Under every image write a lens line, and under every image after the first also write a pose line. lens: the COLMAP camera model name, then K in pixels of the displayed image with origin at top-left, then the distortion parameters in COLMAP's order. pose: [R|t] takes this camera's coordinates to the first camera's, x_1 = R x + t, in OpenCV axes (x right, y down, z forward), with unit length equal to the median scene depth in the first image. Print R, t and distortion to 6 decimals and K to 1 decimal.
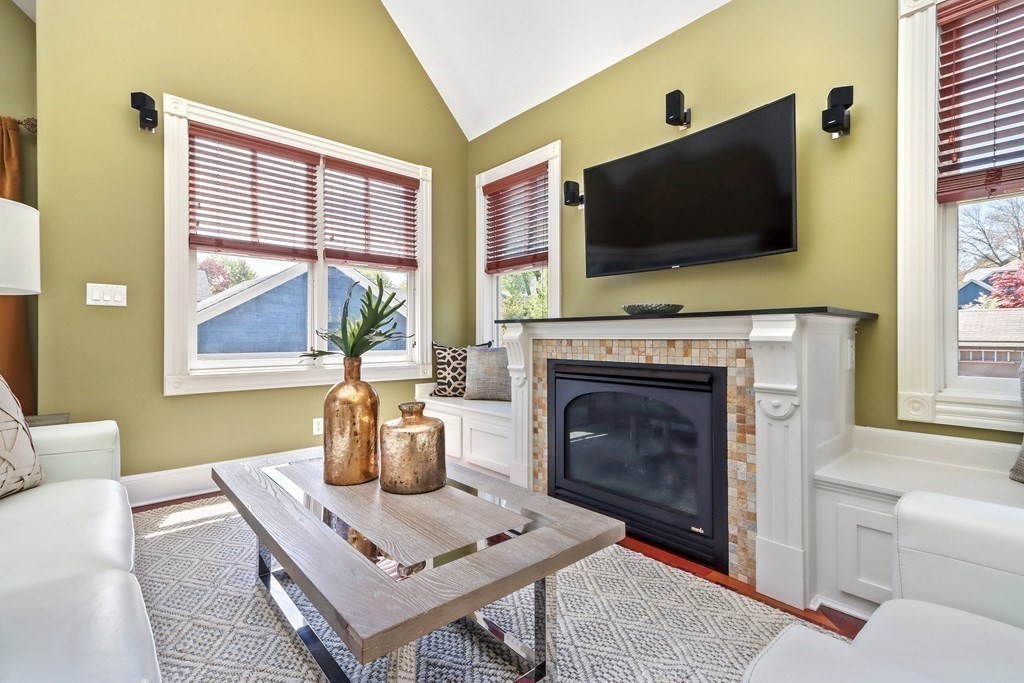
lens RADIAL K [[465.3, 0, 506.5], [0, 465.3, 336.6], [0, 0, 1]] dist [0.003319, 0.000941]
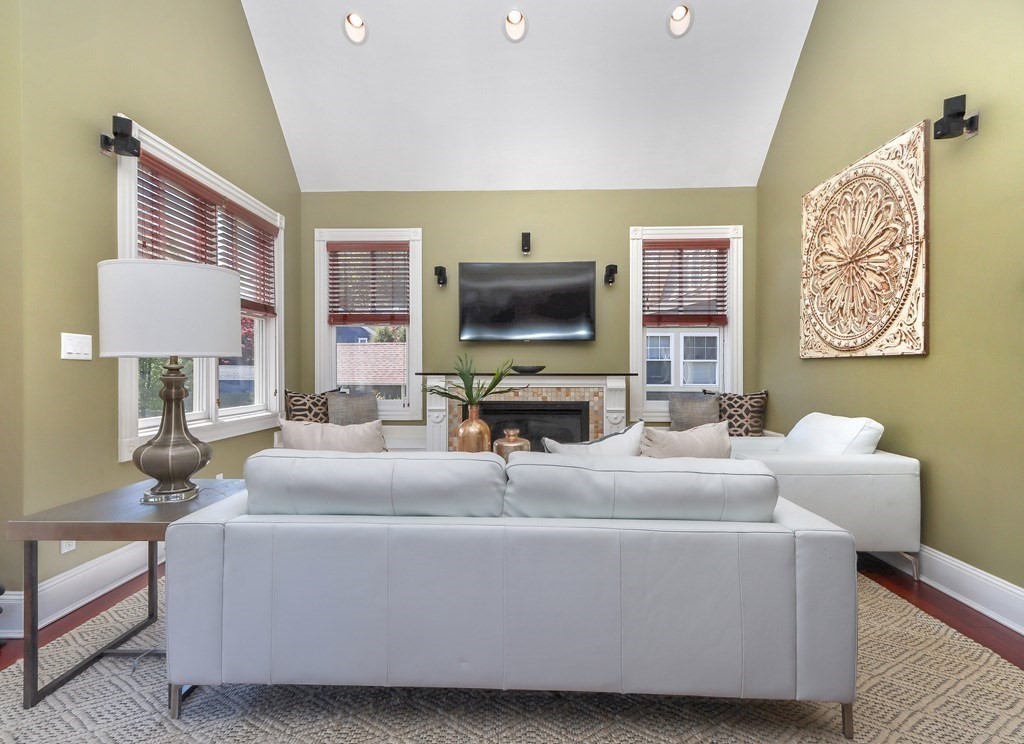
lens RADIAL K [[520.9, 0, 501.9], [0, 520.9, 372.2], [0, 0, 1]] dist [0.000768, -0.002145]
pose [[0.684476, -0.002989, 0.729030, -1.213955], [-0.001740, 0.999982, 0.005734, -0.060321], [-0.729034, -0.005193, 0.684458, -0.211206]]
